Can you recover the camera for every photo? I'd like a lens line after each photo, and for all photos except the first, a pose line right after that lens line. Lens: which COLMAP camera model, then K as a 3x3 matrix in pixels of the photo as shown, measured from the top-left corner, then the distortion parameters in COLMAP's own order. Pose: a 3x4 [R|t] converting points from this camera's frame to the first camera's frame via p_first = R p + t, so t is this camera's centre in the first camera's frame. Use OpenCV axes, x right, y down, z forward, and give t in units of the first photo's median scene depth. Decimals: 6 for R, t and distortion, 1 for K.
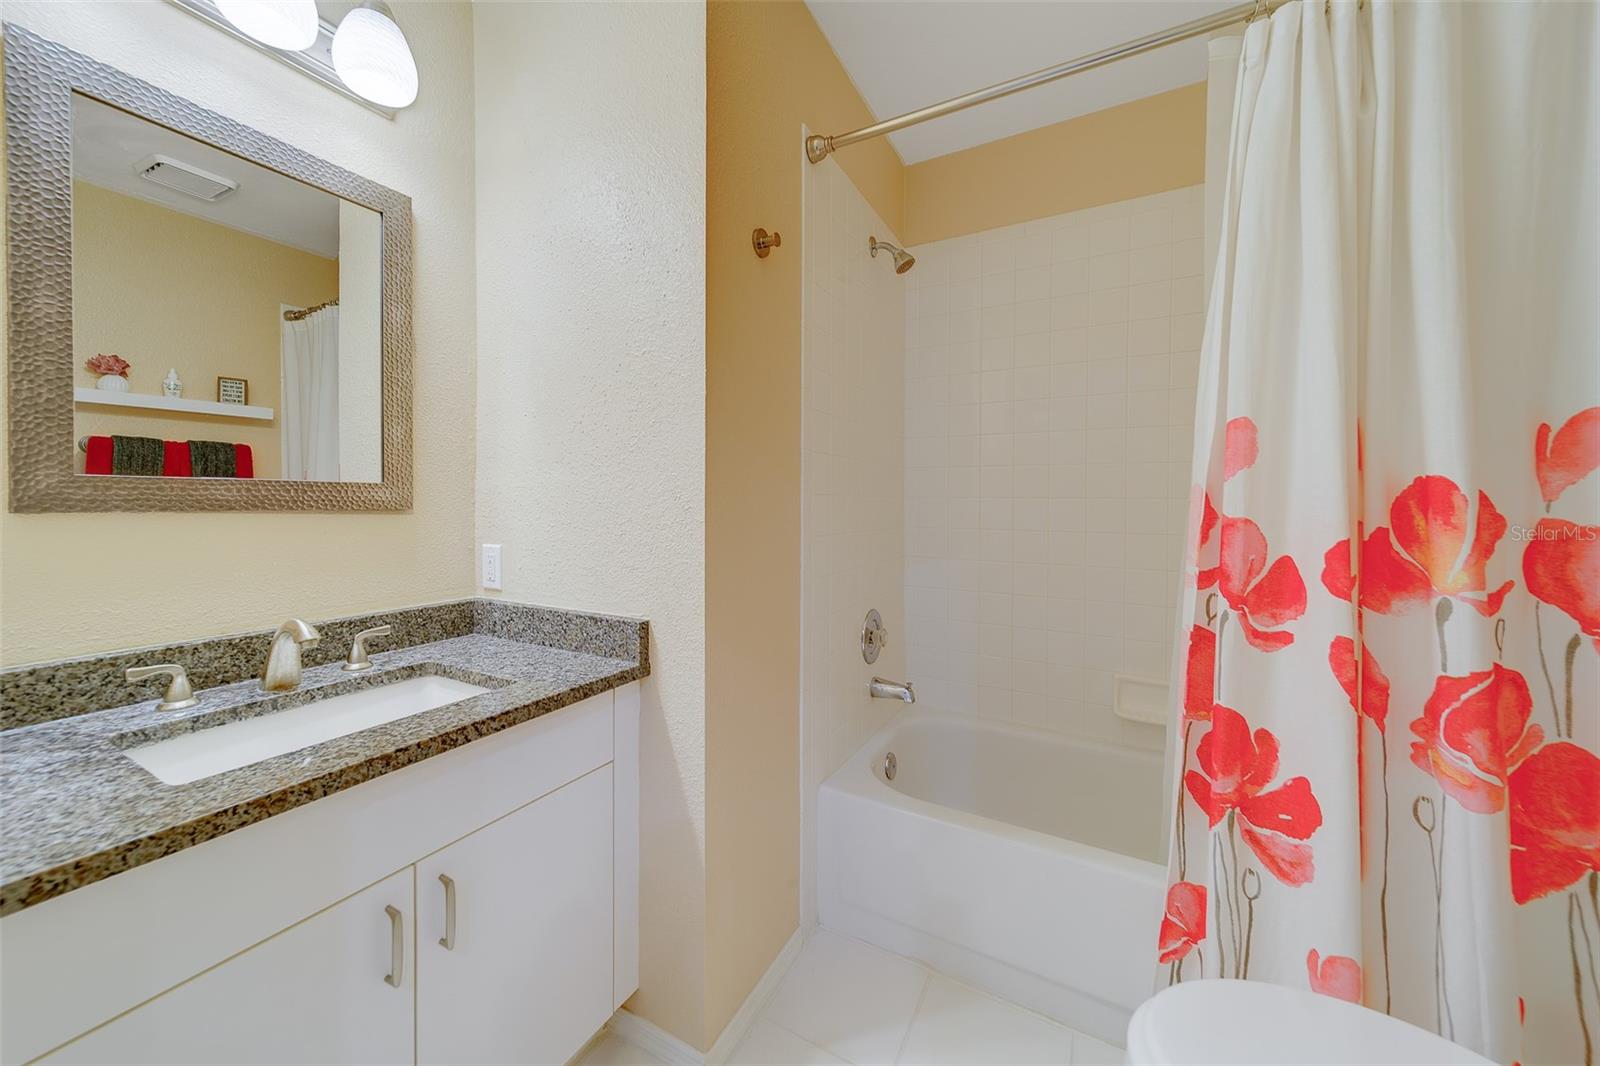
lens RADIAL K [[592.6, 0, 825.4], [0, 592.6, 498.8], [0, 0, 1]] dist [0.008051, -0.000186]
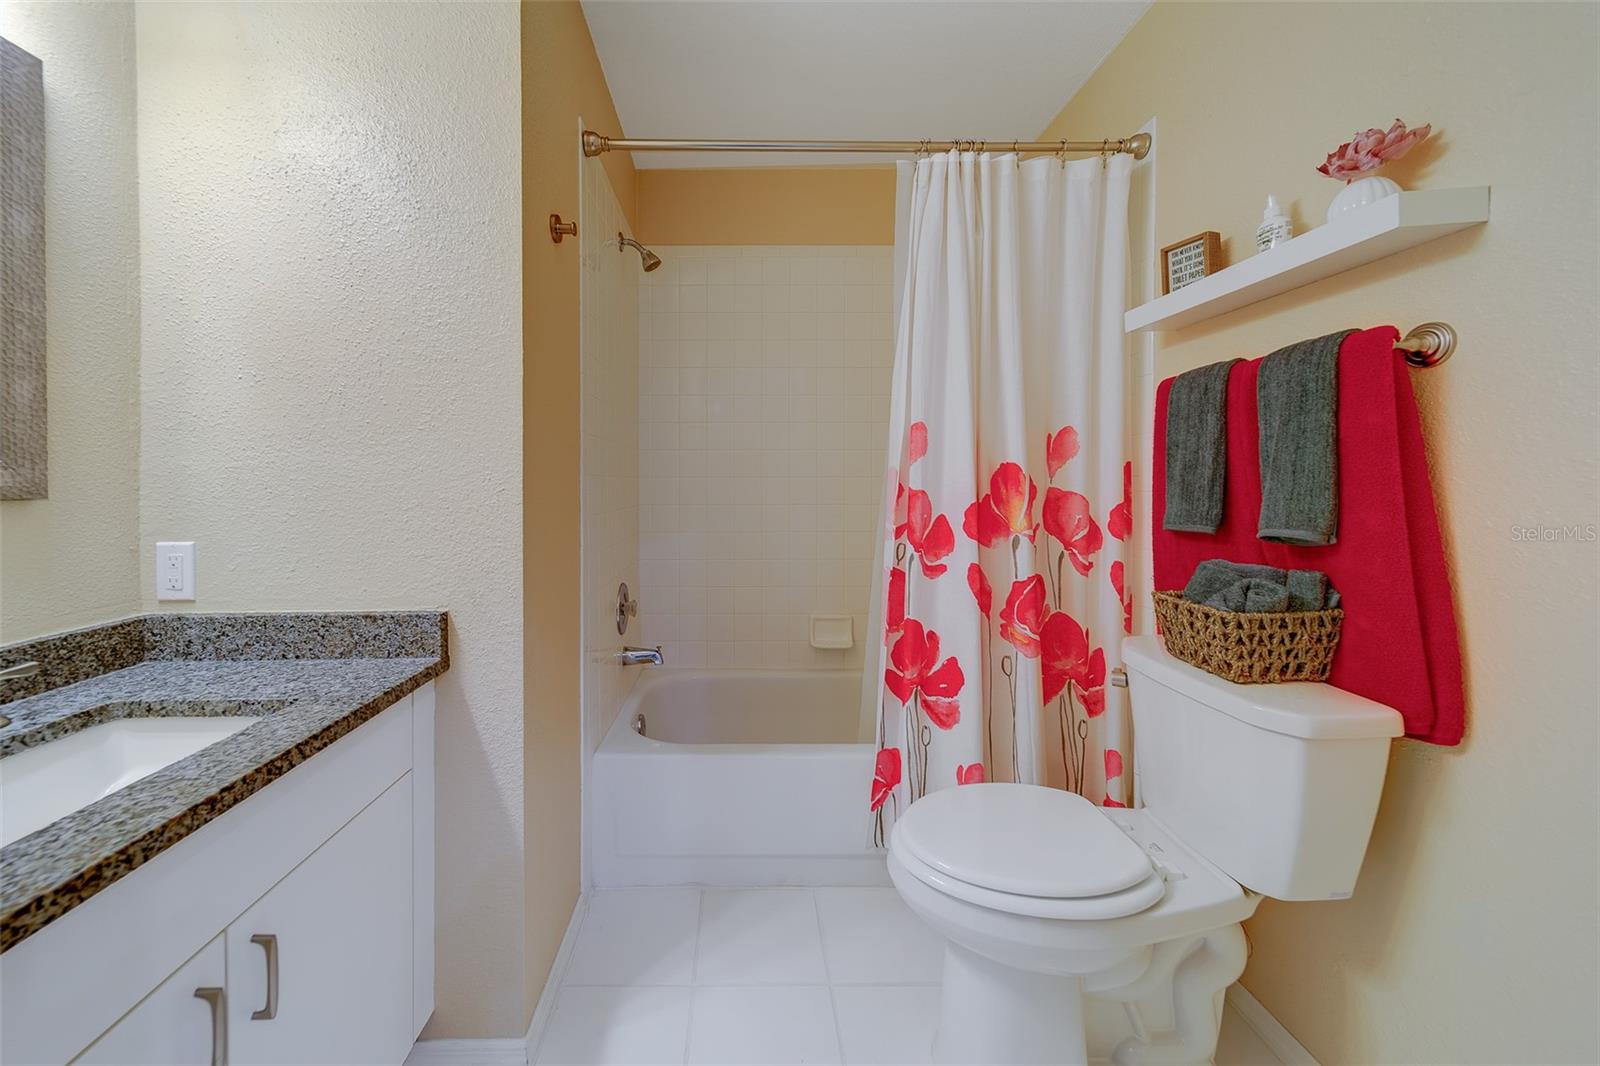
lens RADIAL K [[592.6, 0, 766.5], [0, 592.6, 477.7], [0, 0, 1]] dist [0.008051, -0.000186]
pose [[0.858547, -0.006222, 0.512696, -0.383287], [0.006723, 0.999977, 0.000878, -0.002482], [-0.512690, 0.002693, 0.858570, -0.070397]]
